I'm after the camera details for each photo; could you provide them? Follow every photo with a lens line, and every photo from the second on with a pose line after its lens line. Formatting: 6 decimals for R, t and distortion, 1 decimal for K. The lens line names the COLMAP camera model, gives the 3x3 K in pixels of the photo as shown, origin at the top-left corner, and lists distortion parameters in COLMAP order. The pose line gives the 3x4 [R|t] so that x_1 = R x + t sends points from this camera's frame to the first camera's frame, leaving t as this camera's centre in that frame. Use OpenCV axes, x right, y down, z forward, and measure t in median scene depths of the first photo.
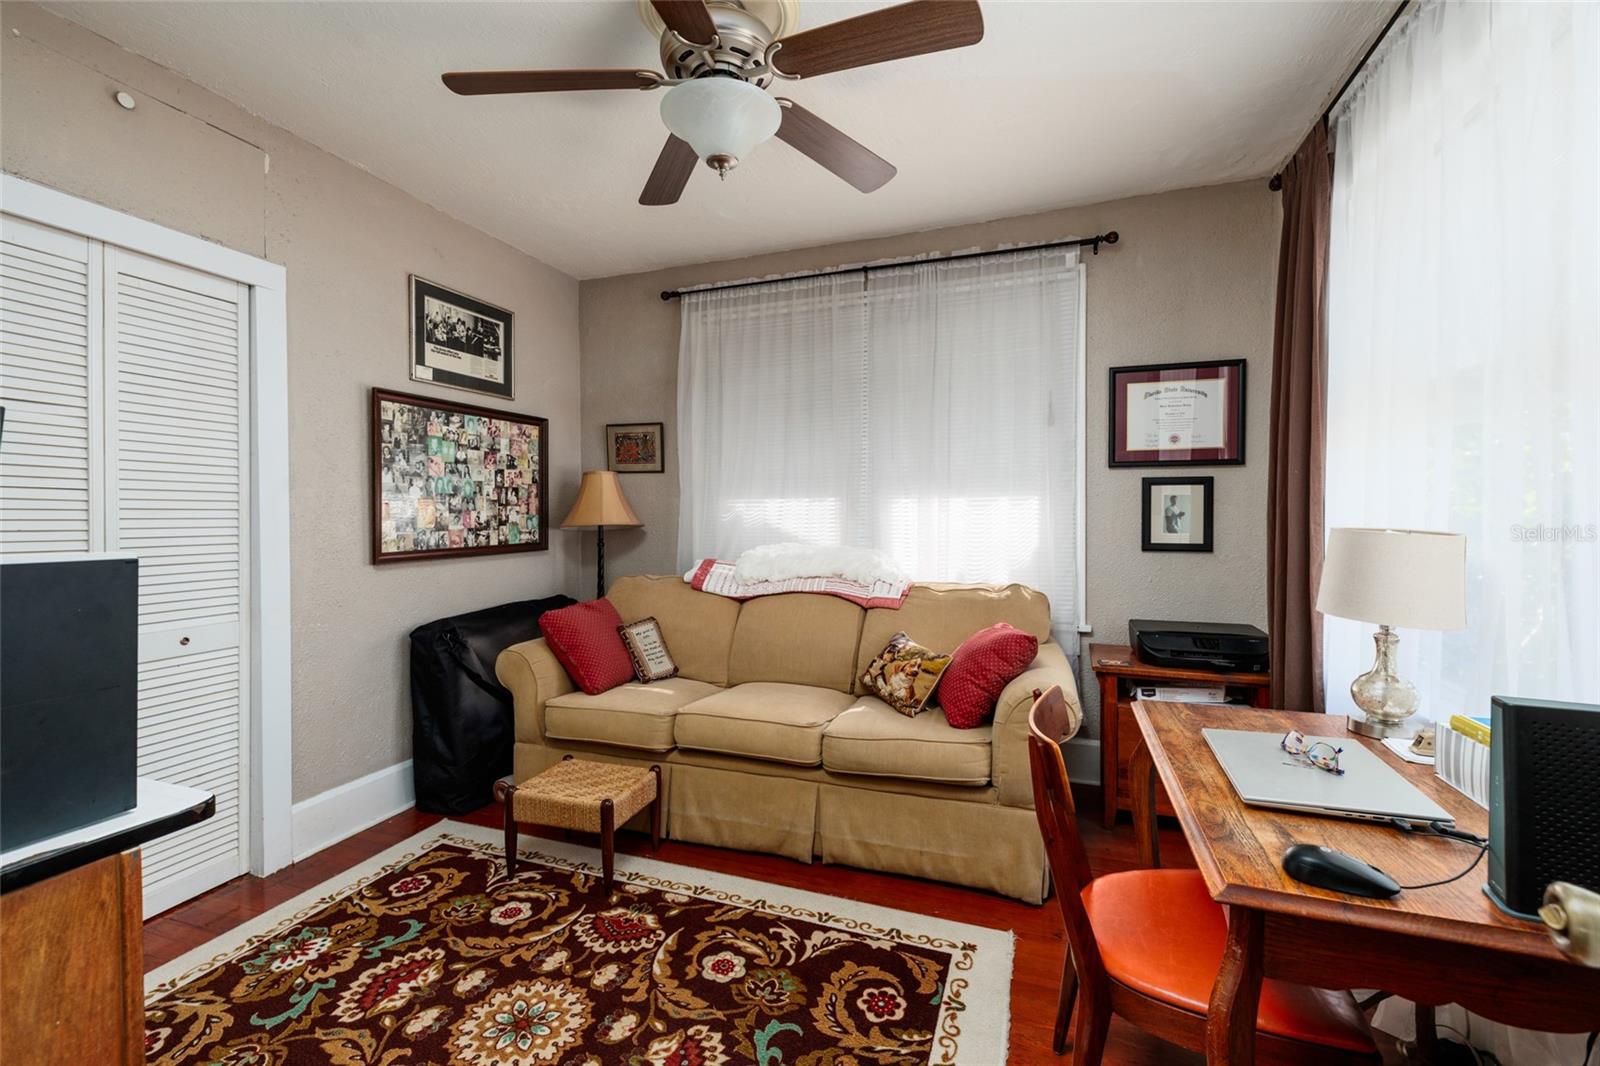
lens RADIAL K [[685.4, 0, 802.8], [0, 685.4, 525.5], [0, 0, 1]] dist [0.001871, 0.000077]
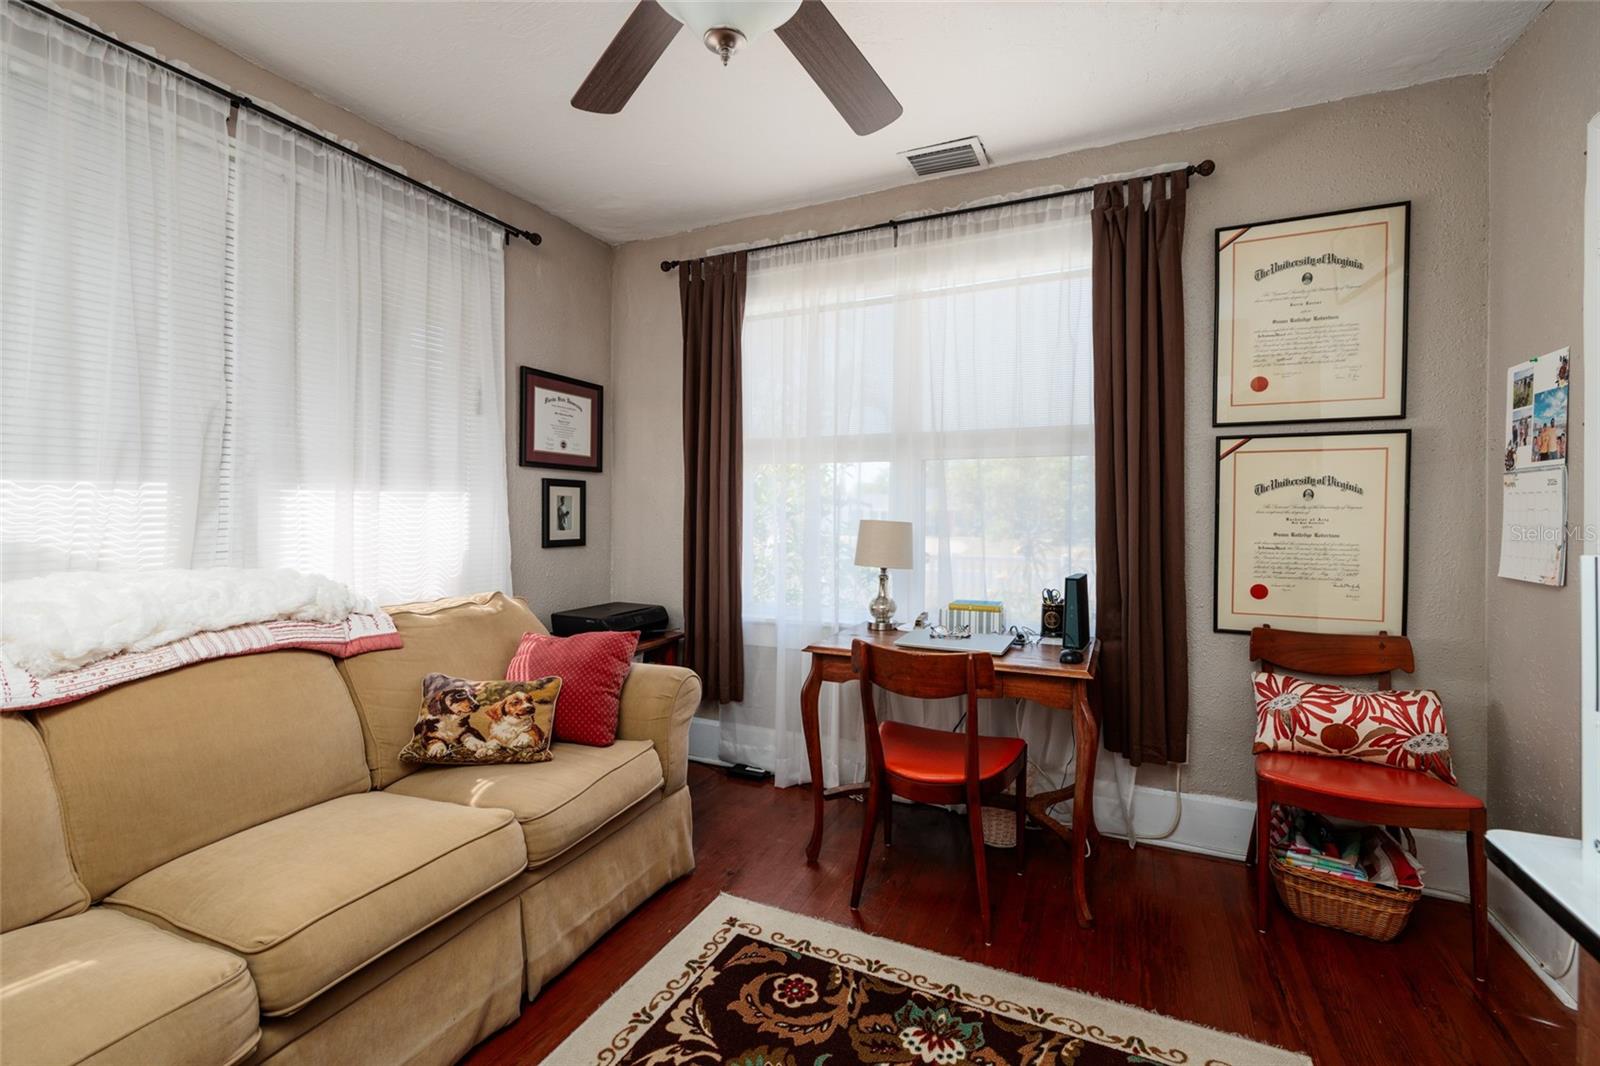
lens RADIAL K [[685.4, 0, 805.2], [0, 685.4, 525.4], [0, 0, 1]] dist [0.001871, 0.000077]
pose [[0.083695, -0.016591, 0.996353, -0.612585], [0.019171, 0.999703, 0.015036, -0.006701], [-0.996307, 0.017842, 0.083988, 0.610836]]
